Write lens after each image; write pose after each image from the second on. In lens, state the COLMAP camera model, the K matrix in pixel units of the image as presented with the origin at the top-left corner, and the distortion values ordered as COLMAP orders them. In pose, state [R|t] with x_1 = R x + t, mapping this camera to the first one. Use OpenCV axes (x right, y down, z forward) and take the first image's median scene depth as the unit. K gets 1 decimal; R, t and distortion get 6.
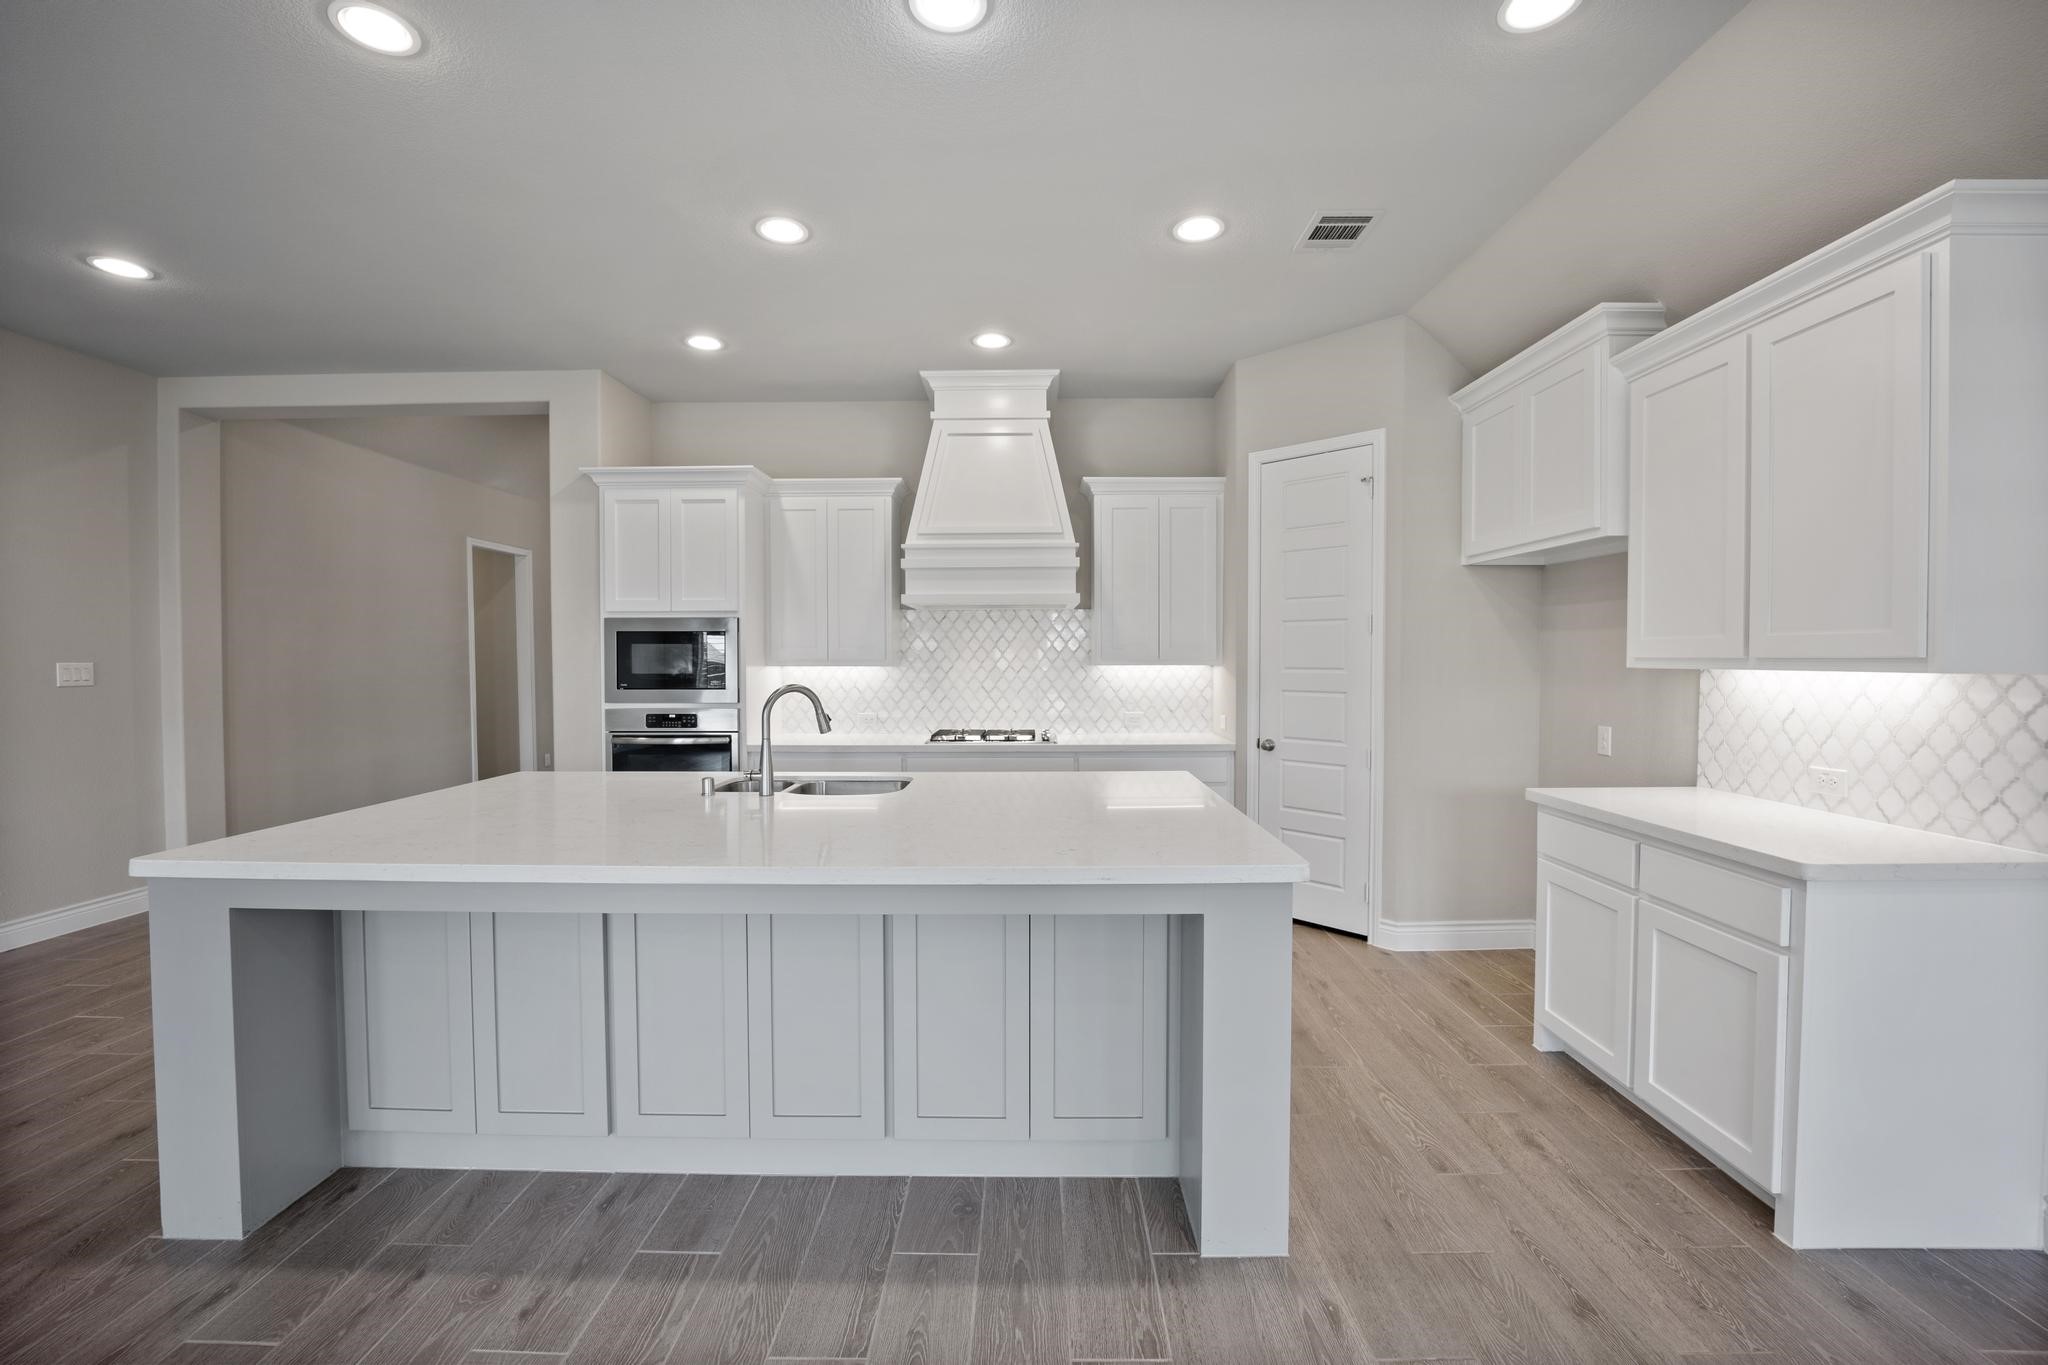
lens RADIAL K [[833.3, 0, 1024.9], [0, 833.3, 674.0], [0, 0, 1]] dist [-0.020269, 0.001008]
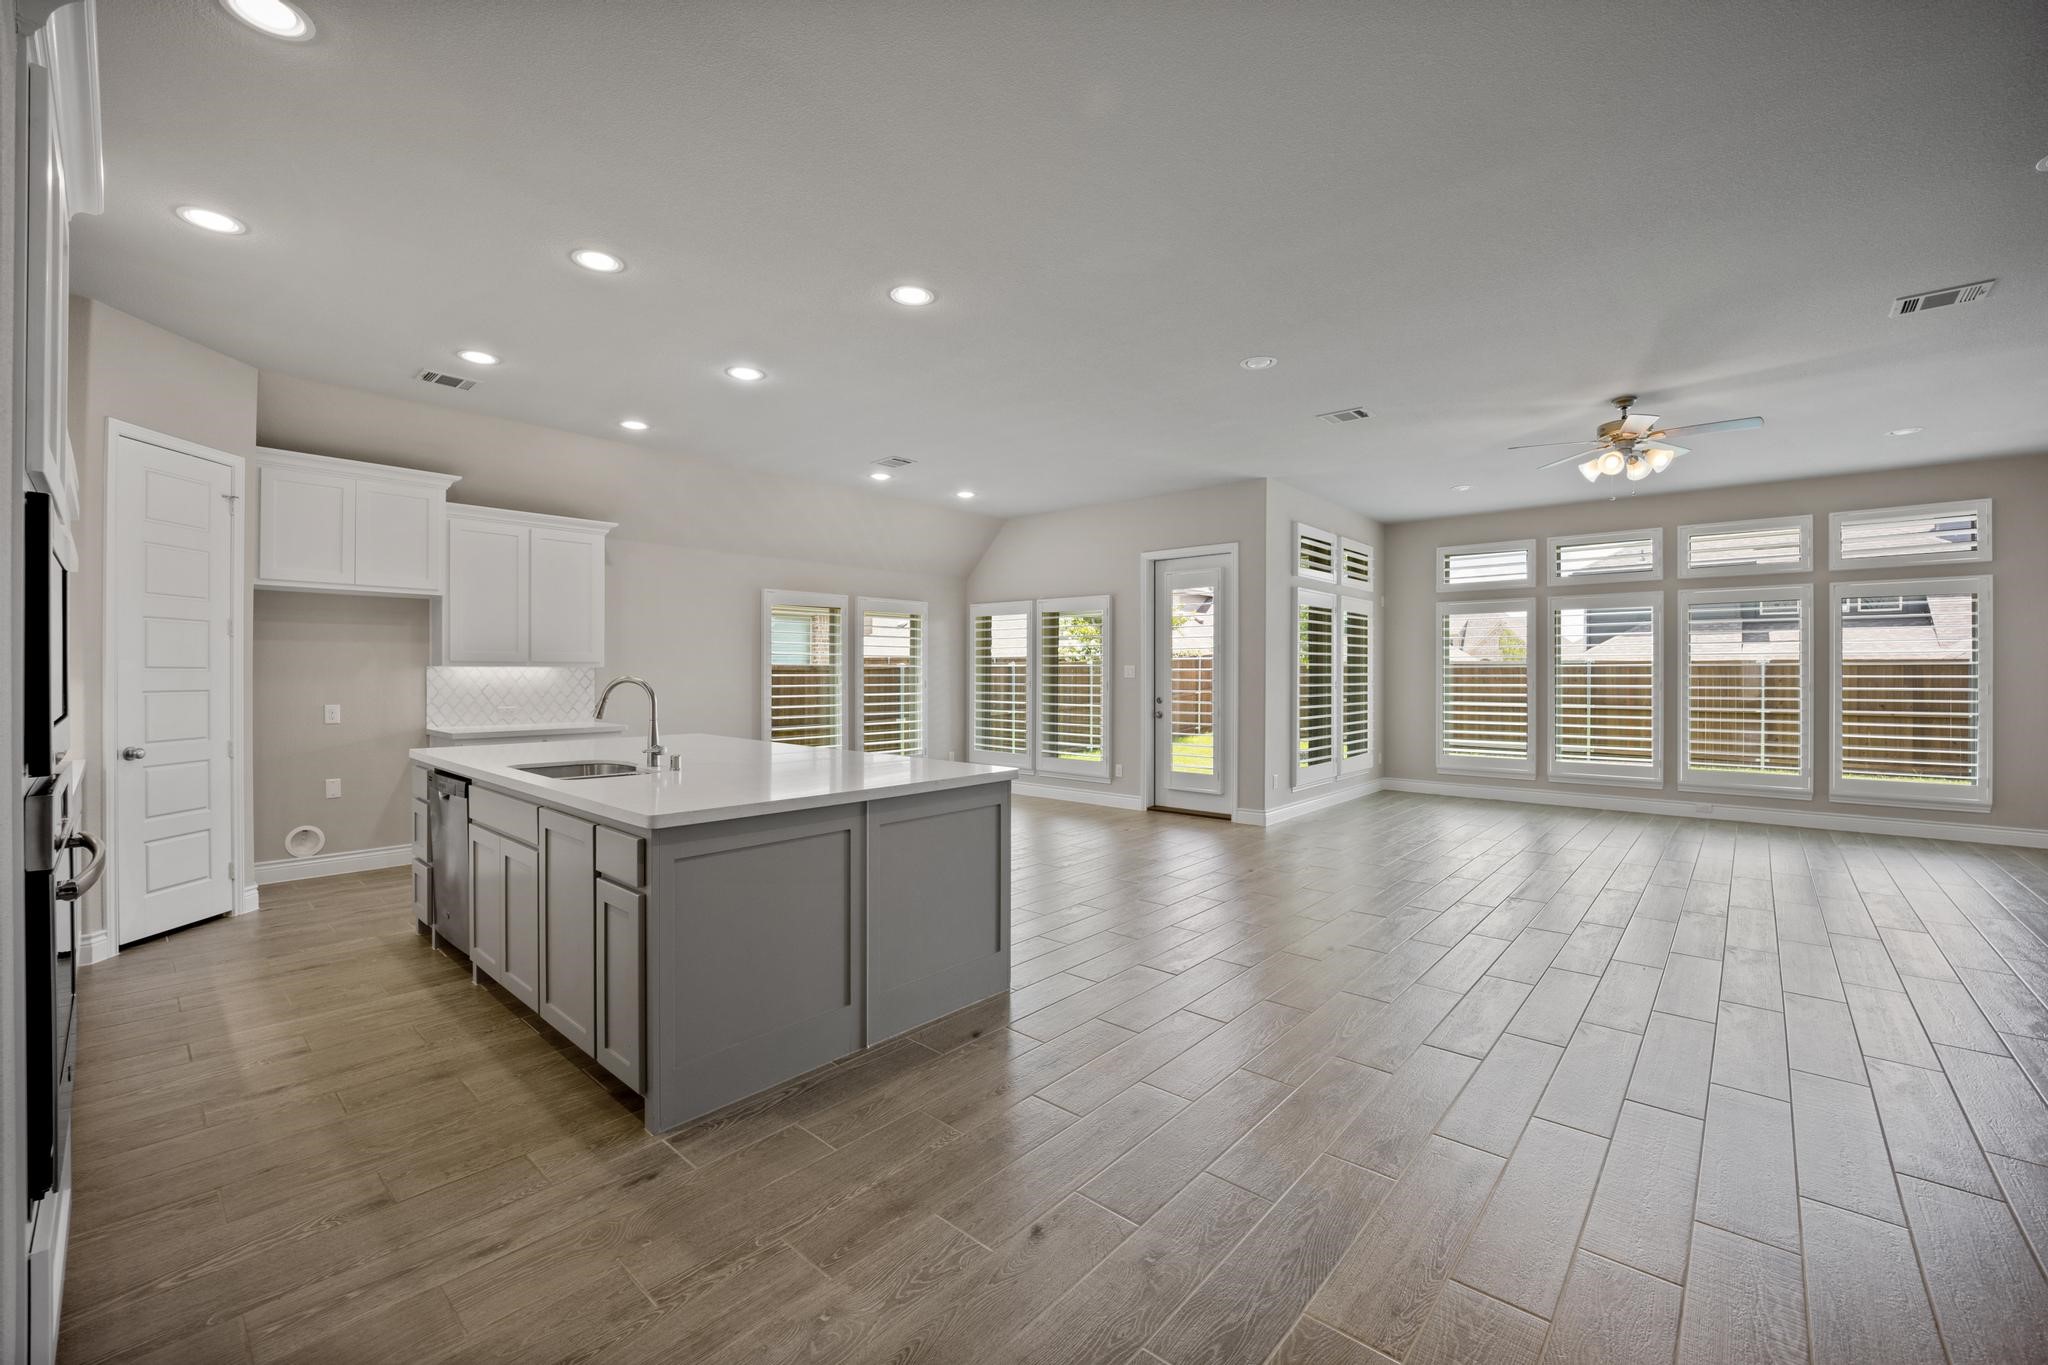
lens RADIAL K [[833.3, 0, 1019.3], [0, 833.3, 673.7], [0, 0, 1]] dist [-0.020269, 0.001008]
pose [[-0.750687, -0.000179, 0.660658, -0.961145], [0.013859, 0.999776, 0.016018, -0.001516], [-0.660513, 0.021180, -0.750516, 0.983475]]
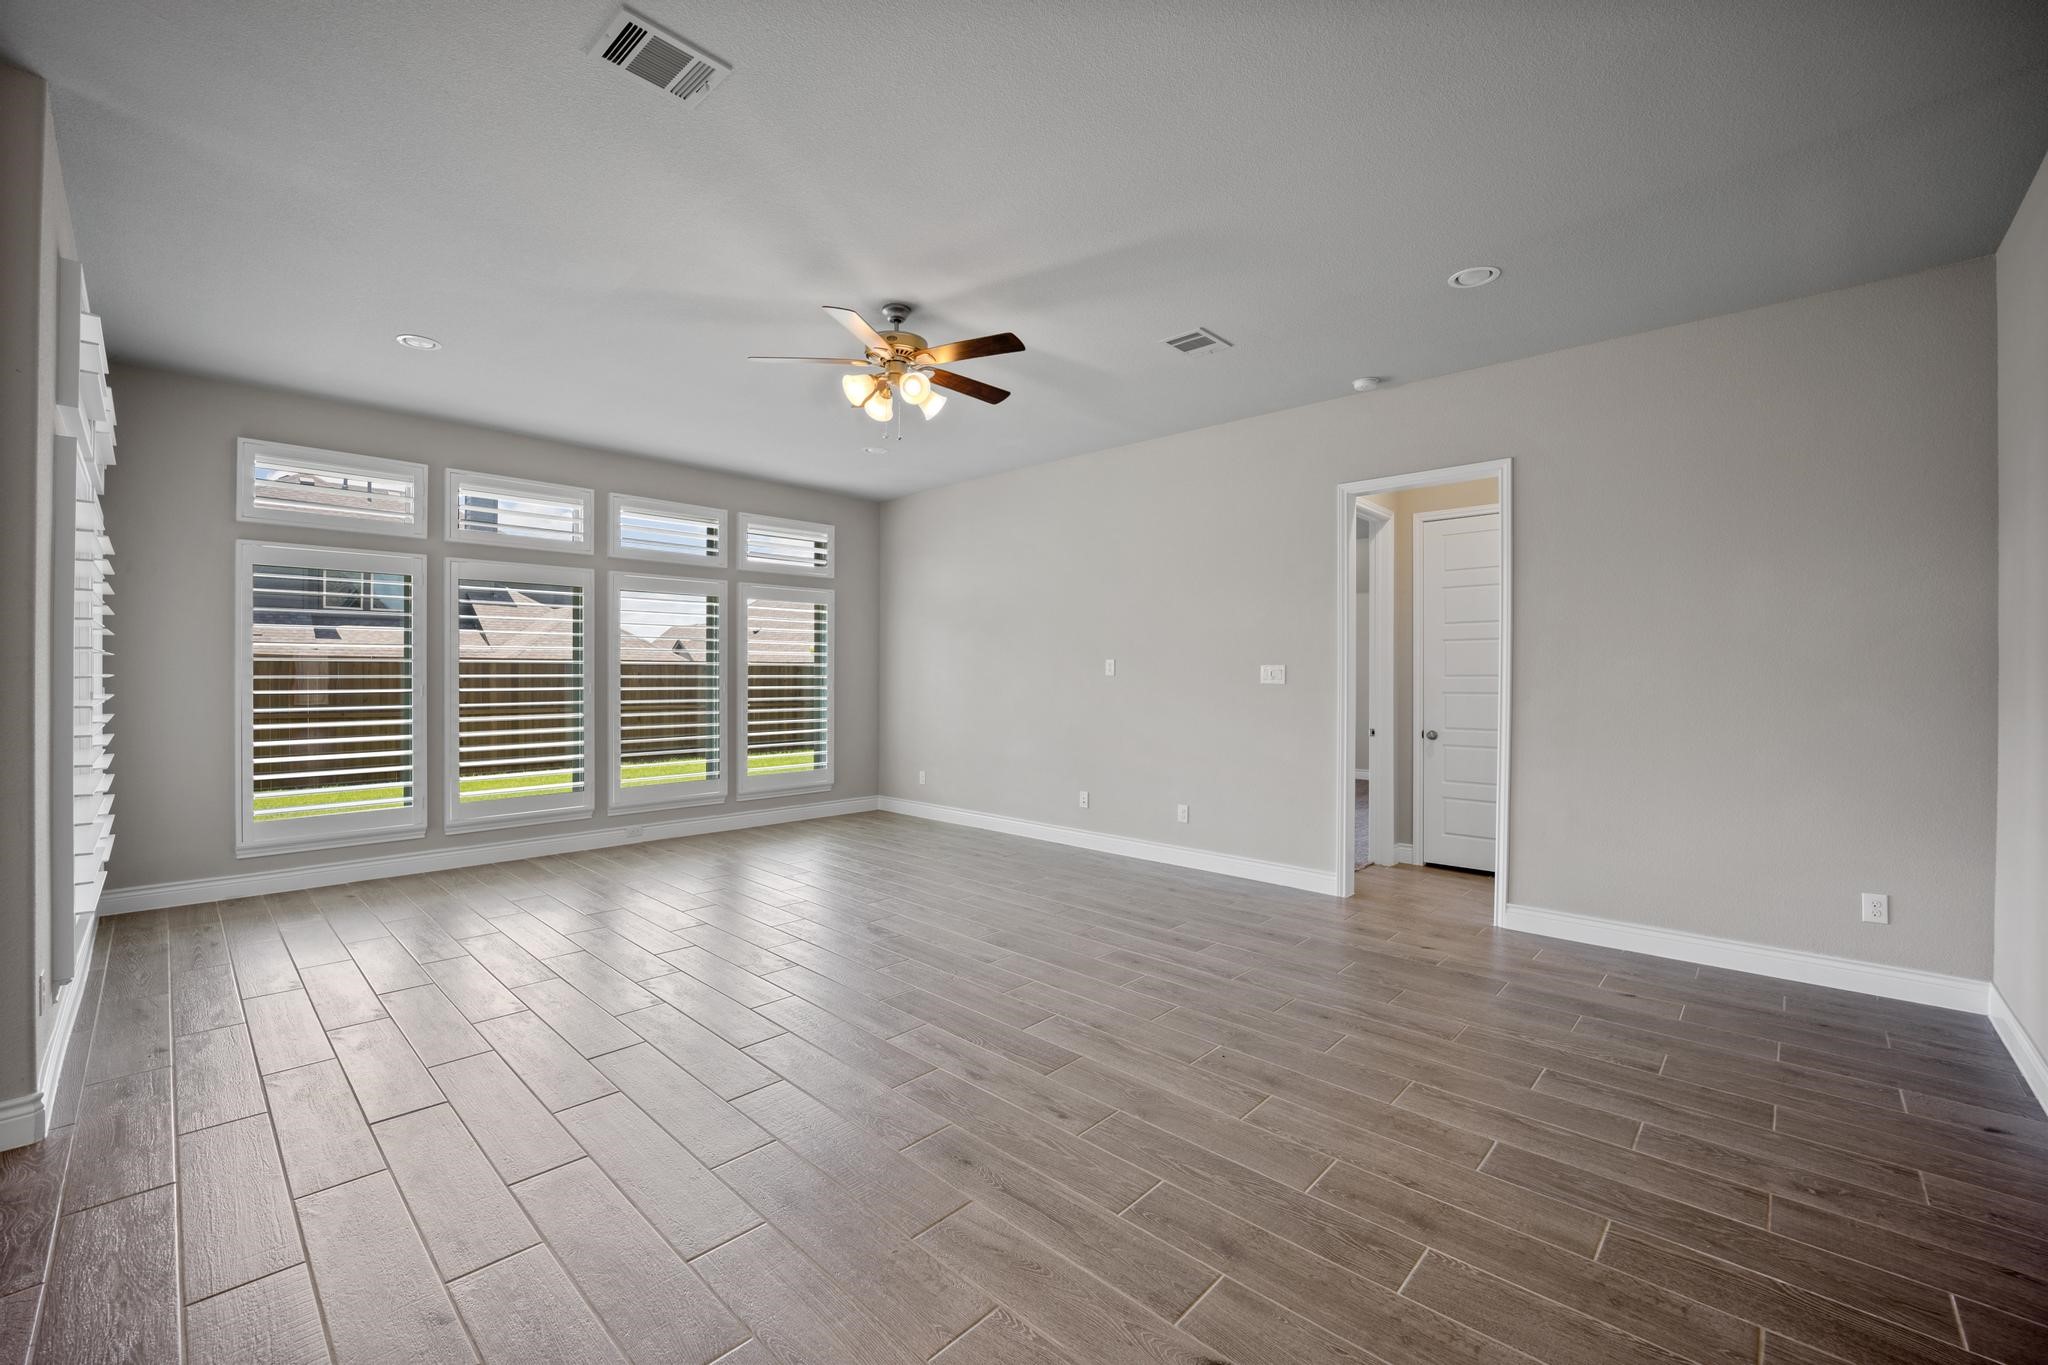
lens RADIAL K [[833.3, 0, 1025.9], [0, 833.3, 672.1], [0, 0, 1]] dist [-0.020269, 0.001008]
pose [[-0.677825, -0.001220, -0.735223, -0.325872], [-0.016481, 0.999773, 0.013536, 0.011620], [0.735039, 0.021292, -0.677691, 0.294398]]
